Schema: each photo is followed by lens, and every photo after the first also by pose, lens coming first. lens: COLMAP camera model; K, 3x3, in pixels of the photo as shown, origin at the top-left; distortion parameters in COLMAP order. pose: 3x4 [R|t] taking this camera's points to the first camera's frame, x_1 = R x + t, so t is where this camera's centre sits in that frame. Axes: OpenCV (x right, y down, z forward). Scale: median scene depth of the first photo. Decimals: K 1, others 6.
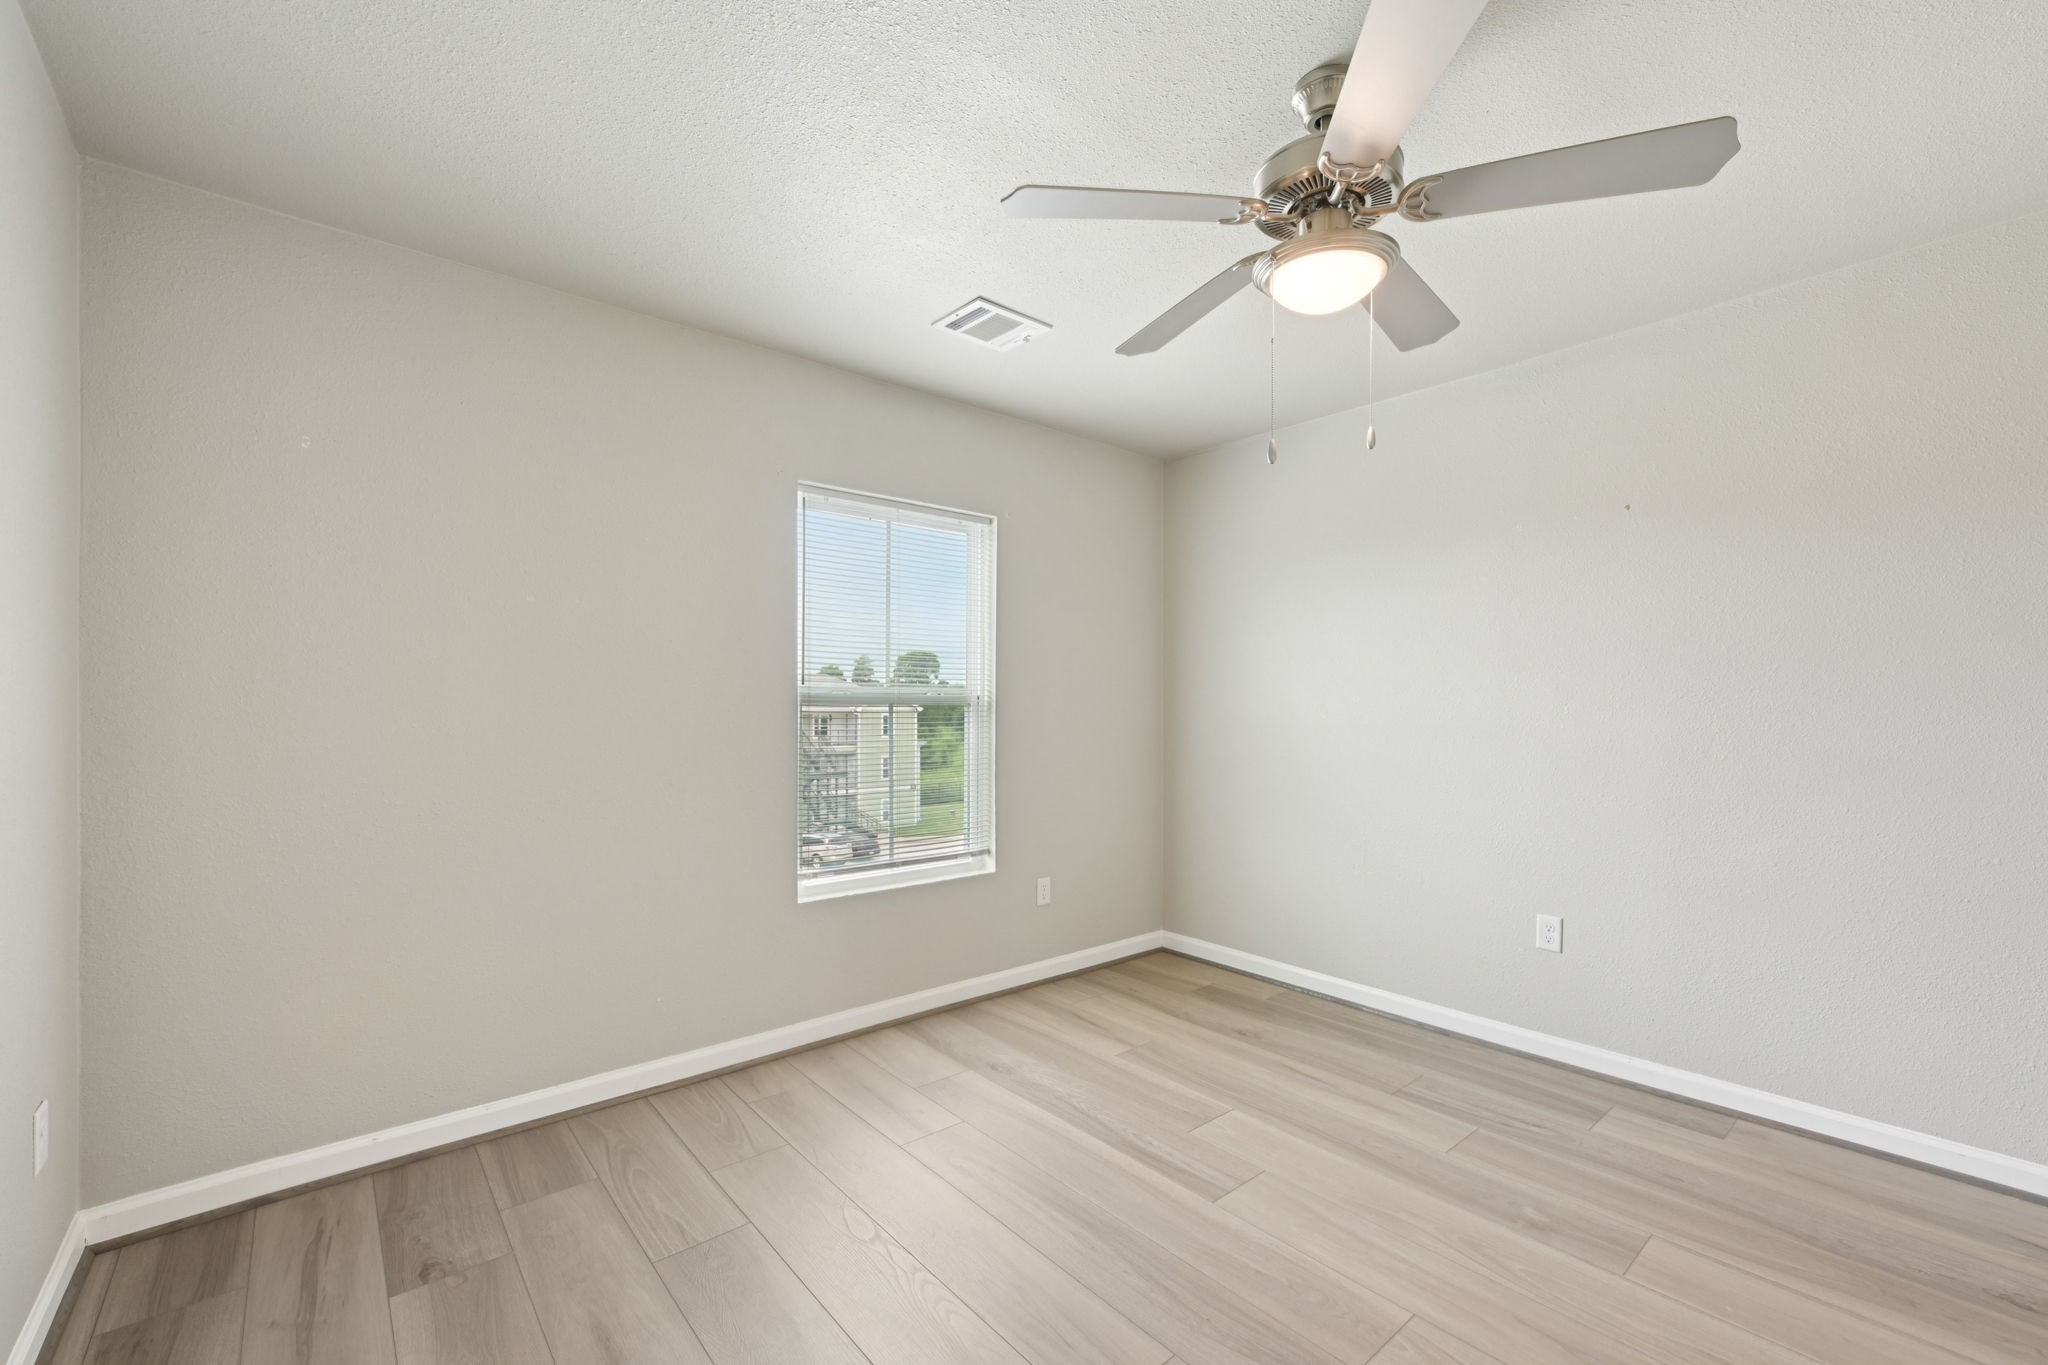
lens RADIAL K [[842.0, 0, 1021.9], [0, 842.0, 714.0], [0, 0, 1]] dist [0.001664, 0.000295]
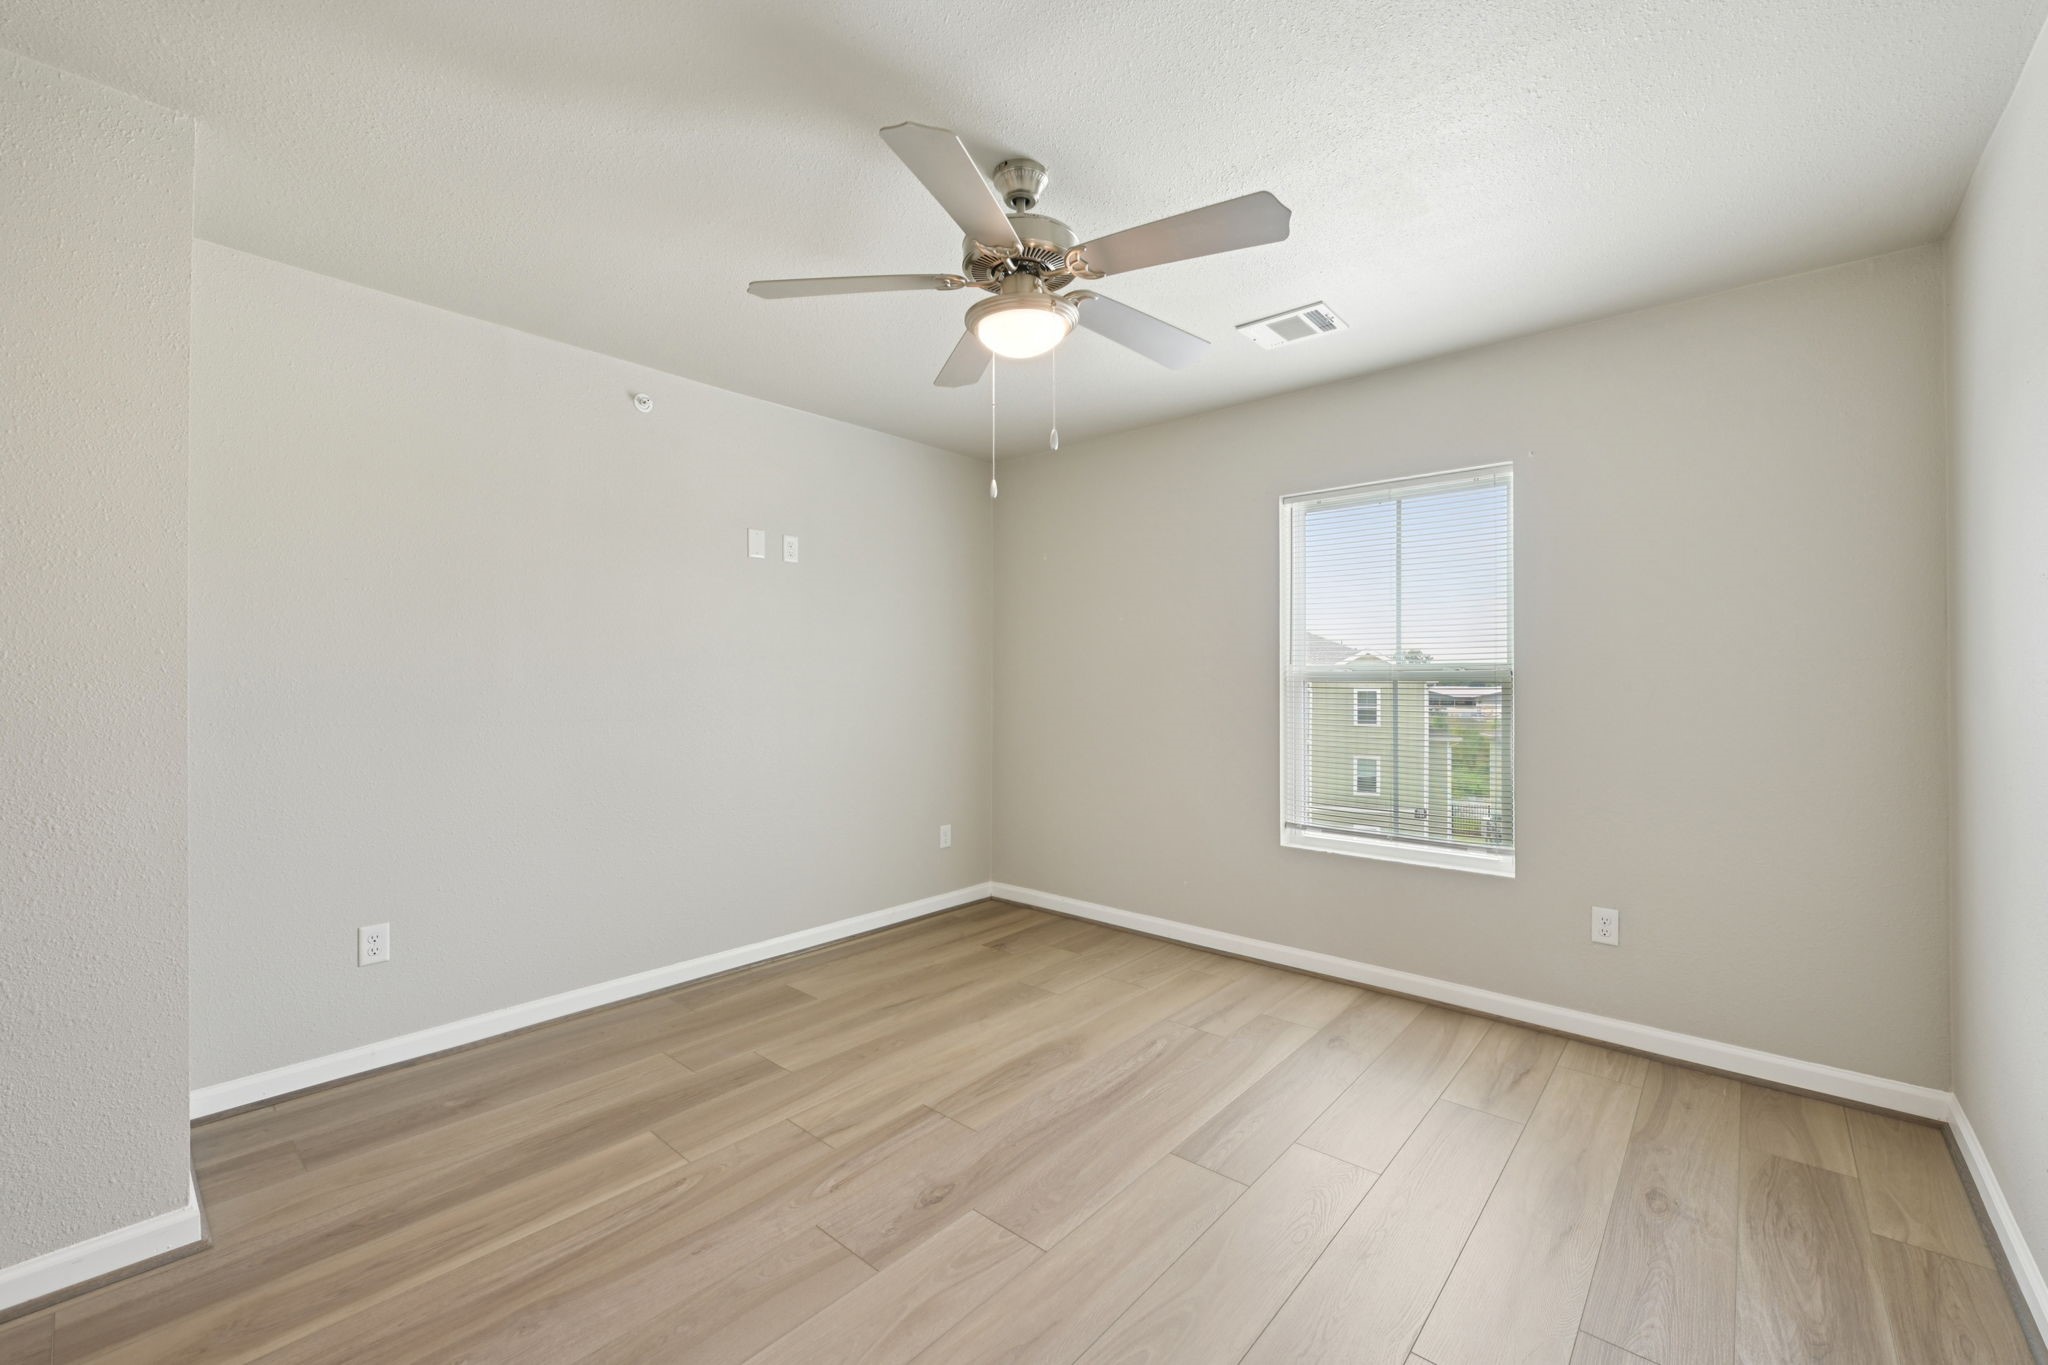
lens RADIAL K [[820.1, 0, 1033.5], [0, 820.1, 681.8], [0, 0, 1]] dist [-0.000986, 0.000008]
pose [[0.160188, -0.001754, -0.987085, 0.981737], [-0.011749, 0.999924, -0.003684, -0.002208], [0.987017, 0.012187, 0.160155, 0.534976]]
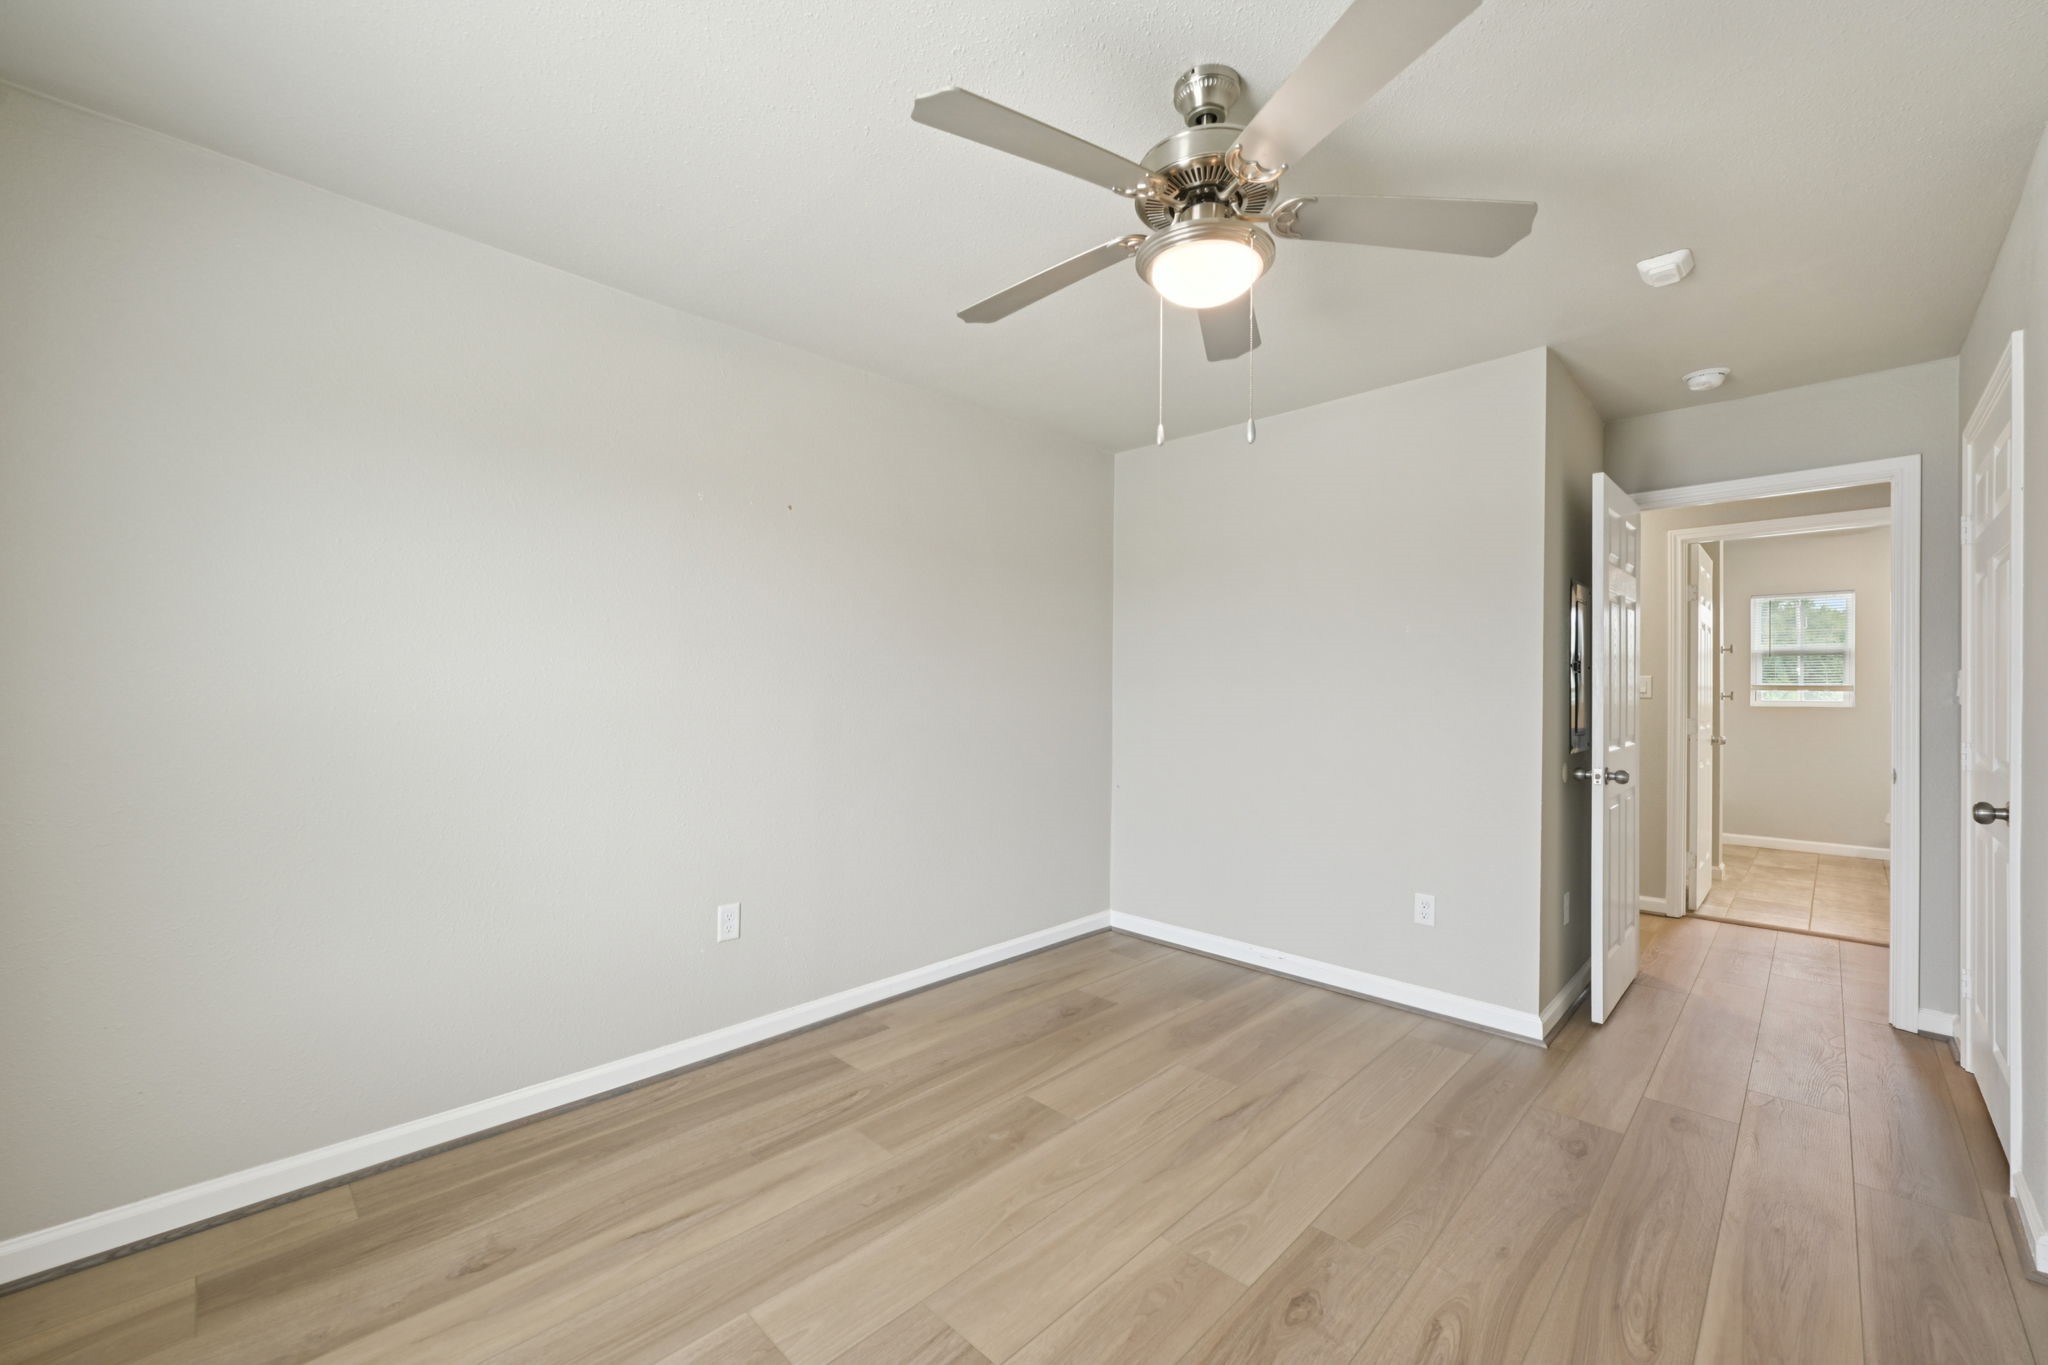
lens RADIAL K [[819.3, 0, 1025.9], [0, 819.3, 692.3], [0, 0, 1]] dist [-0.001435, 0.000124]
pose [[-0.097629, -0.002518, 0.995220, -0.391634], [0.004972, 0.999983, 0.003018, -0.007028], [-0.995210, 0.005243, -0.097615, 0.844824]]
